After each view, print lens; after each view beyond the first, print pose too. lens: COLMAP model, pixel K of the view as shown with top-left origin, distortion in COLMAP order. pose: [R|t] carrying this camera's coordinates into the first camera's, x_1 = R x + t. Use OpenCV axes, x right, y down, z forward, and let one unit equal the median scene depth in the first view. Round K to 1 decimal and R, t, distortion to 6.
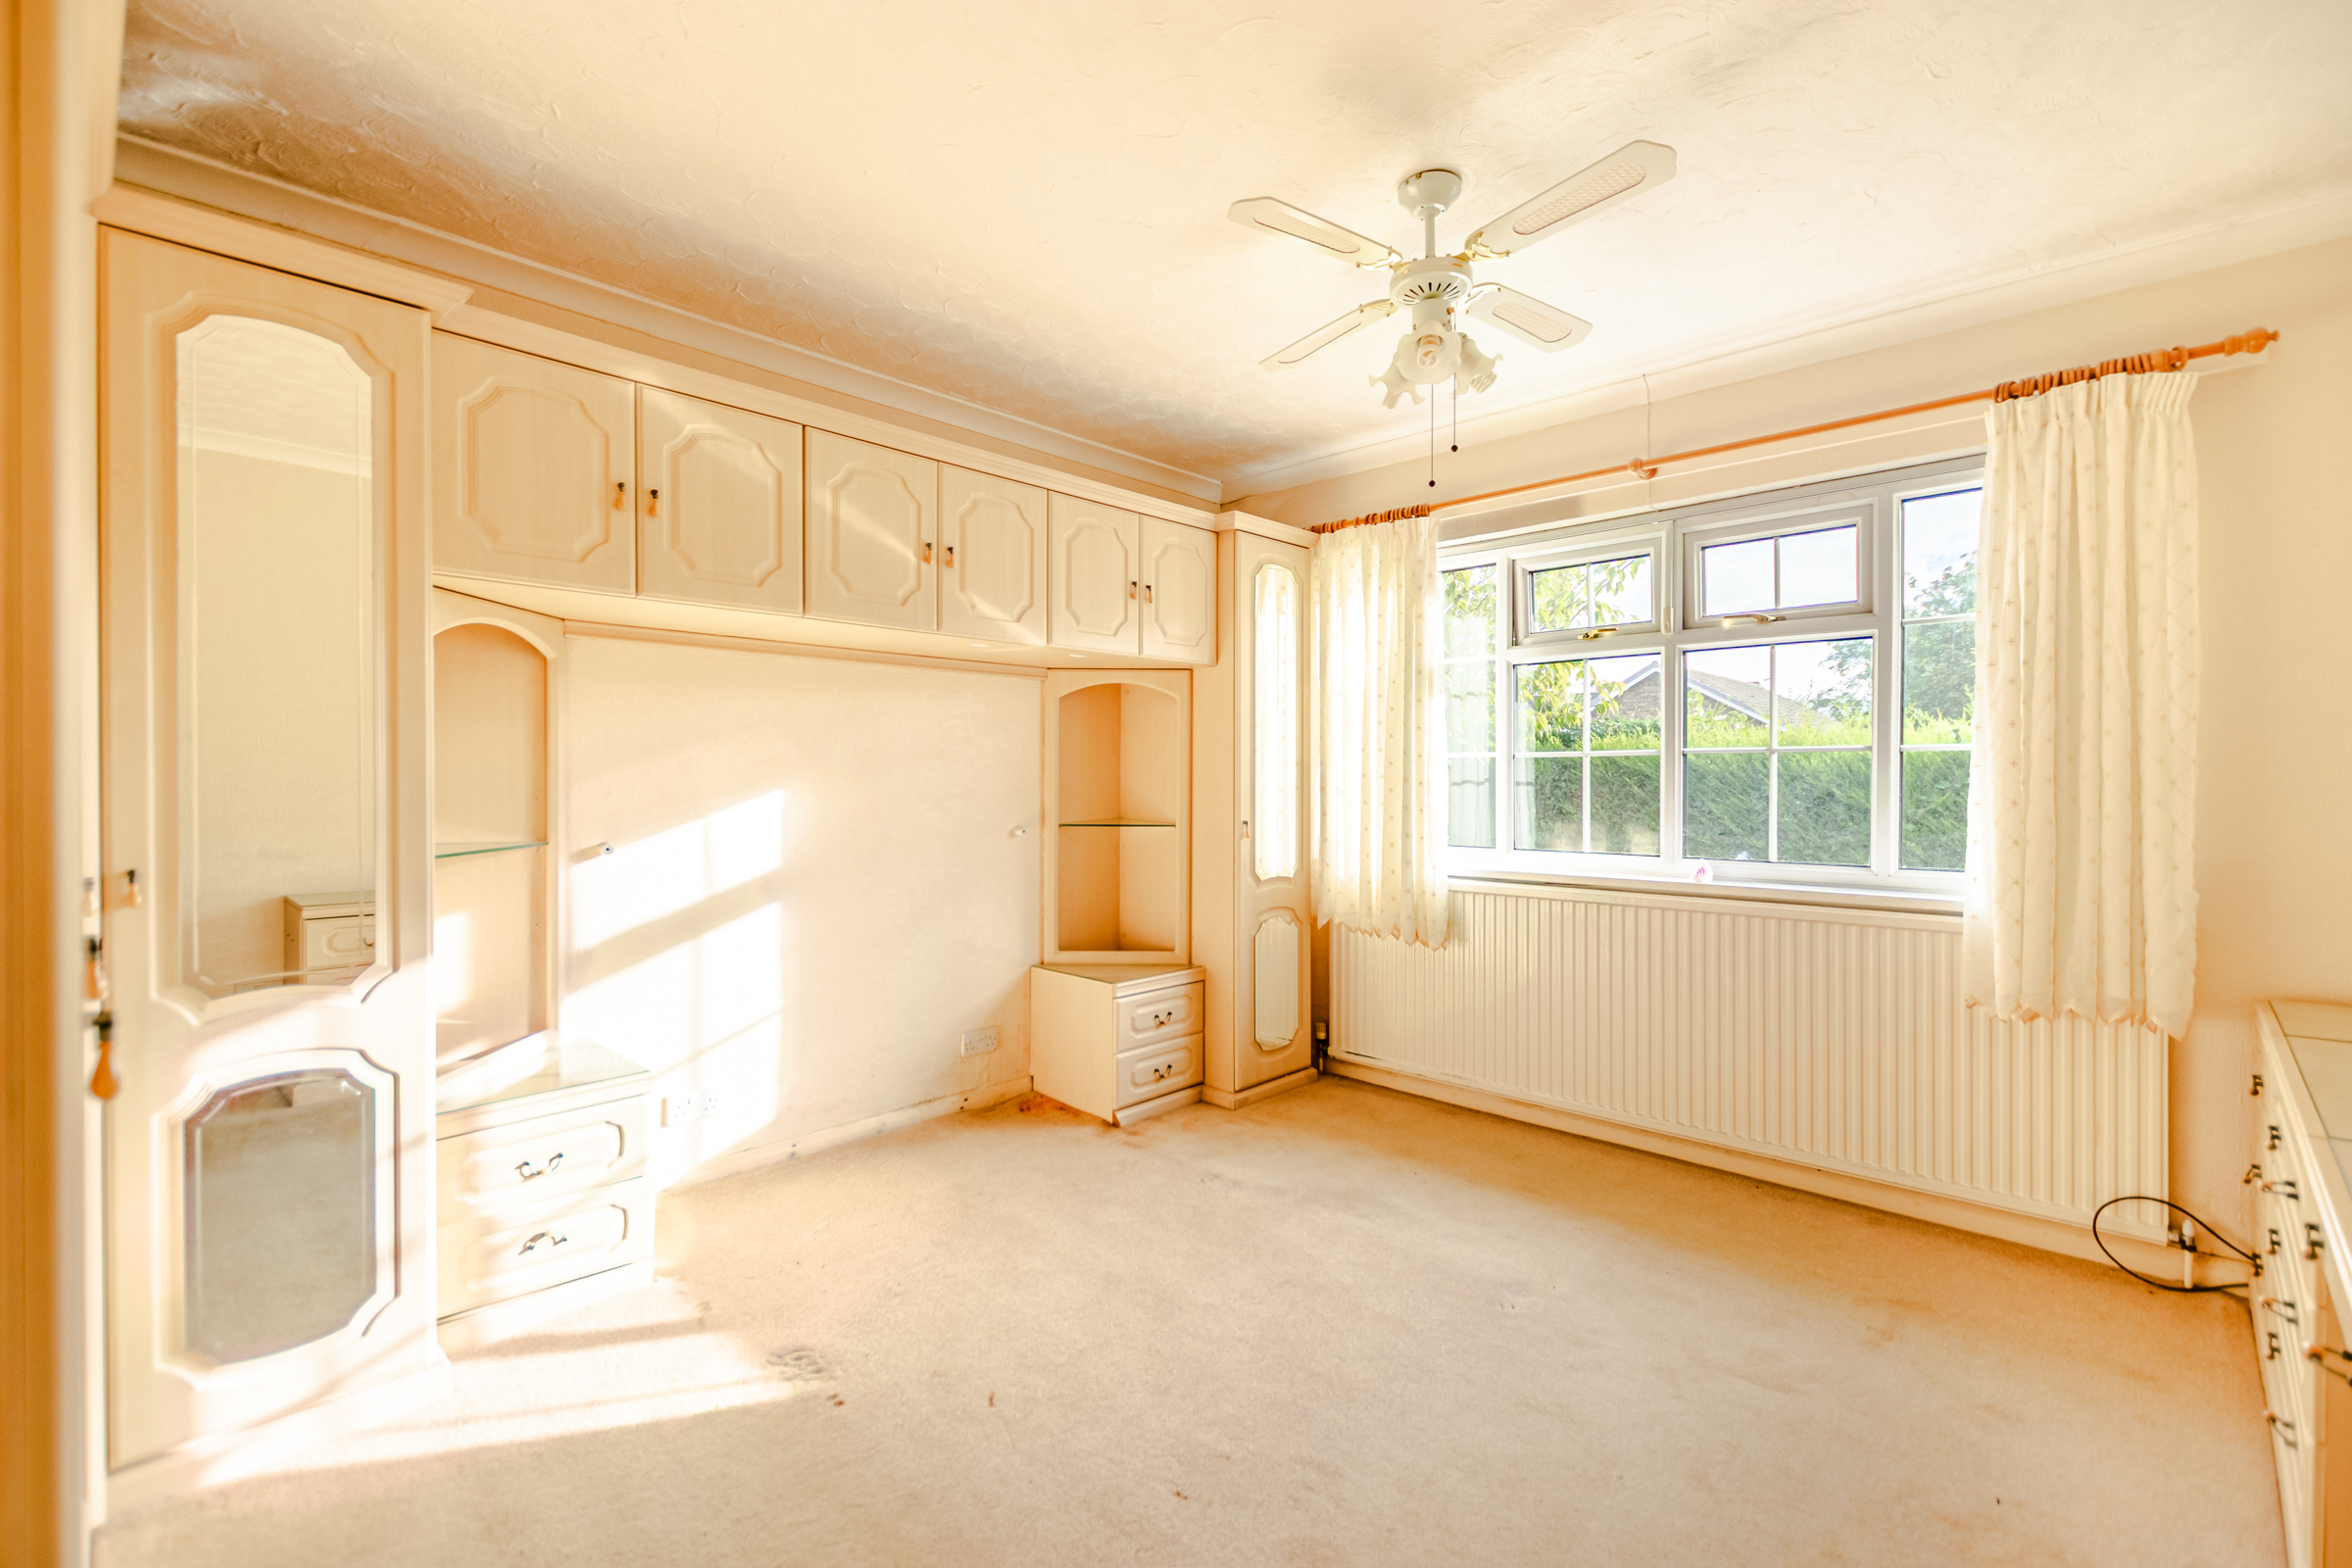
lens RADIAL K [[1019.8, 0, 1176.0], [0, 1019.8, 784.0], [0, 0, 1]] dist [-0.000663, -0.000180]
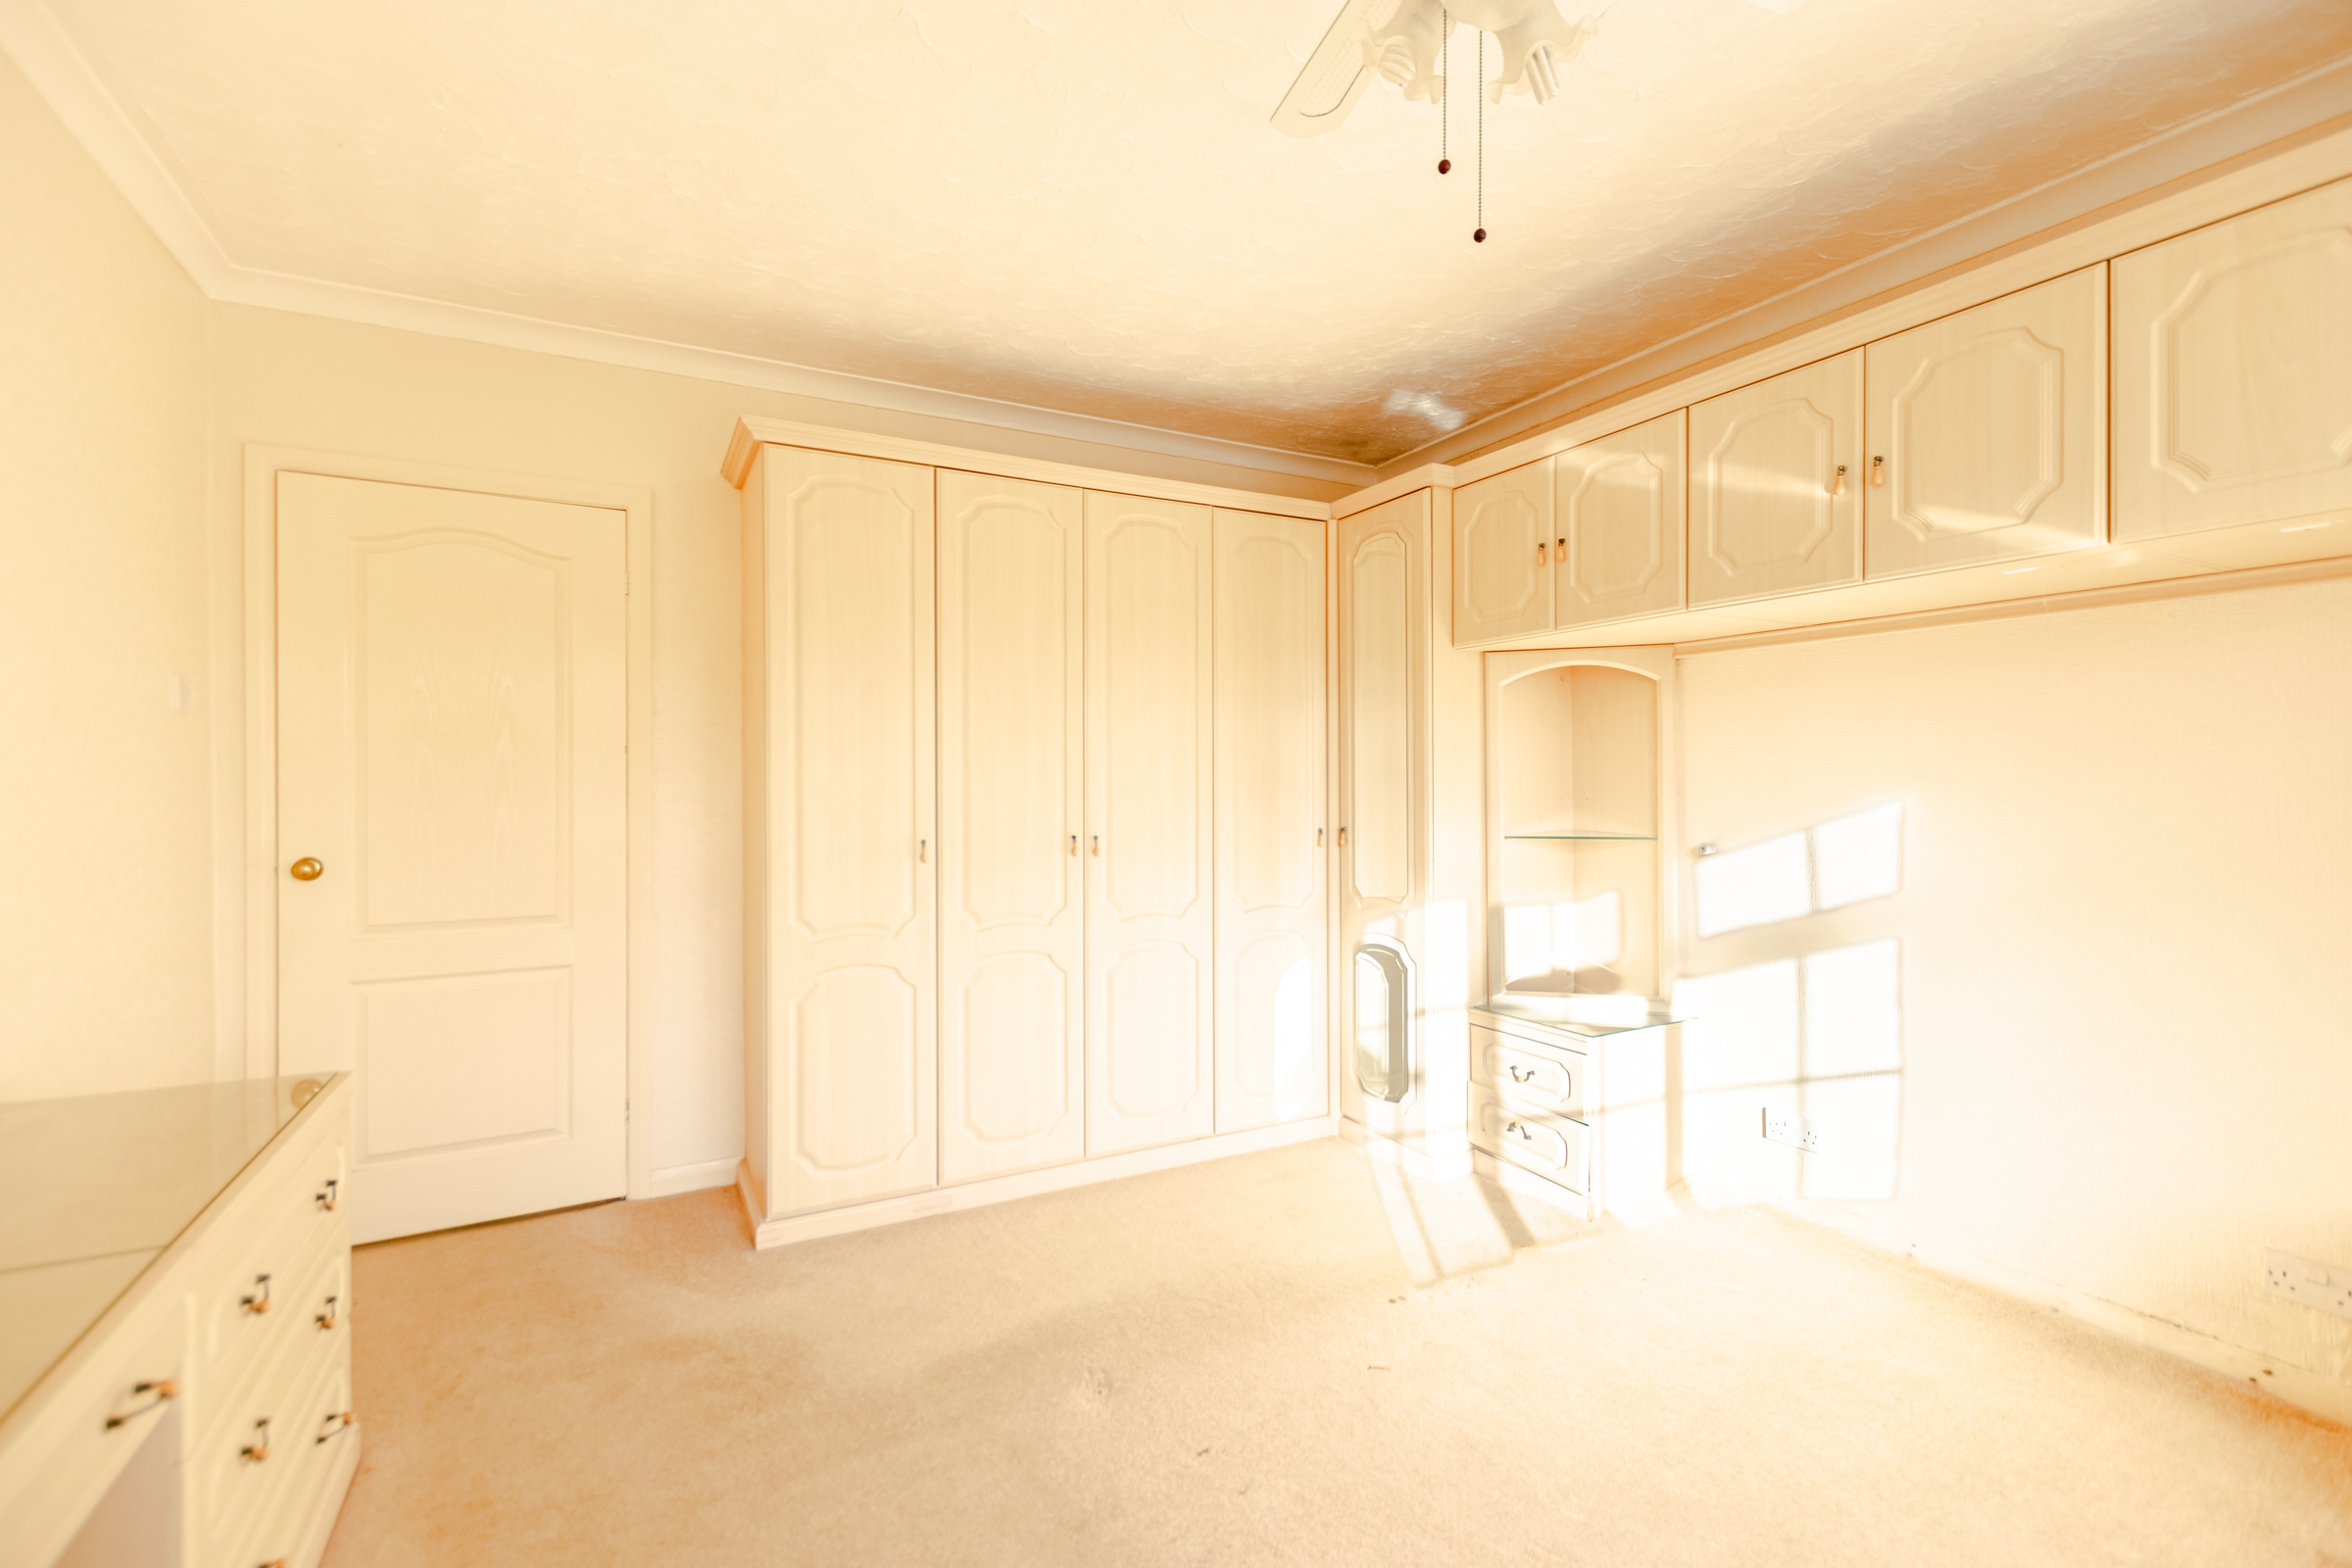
lens RADIAL K [[1019.8, 0, 1176.0], [0, 1019.8, 784.0], [0, 0, 1]] dist [-0.000663, -0.000180]
pose [[-0.303457, -0.001505, -0.952844, 0.674497], [-0.007315, 0.999973, 0.000750, -0.001212], [0.952817, 0.007198, -0.303460, 0.841612]]
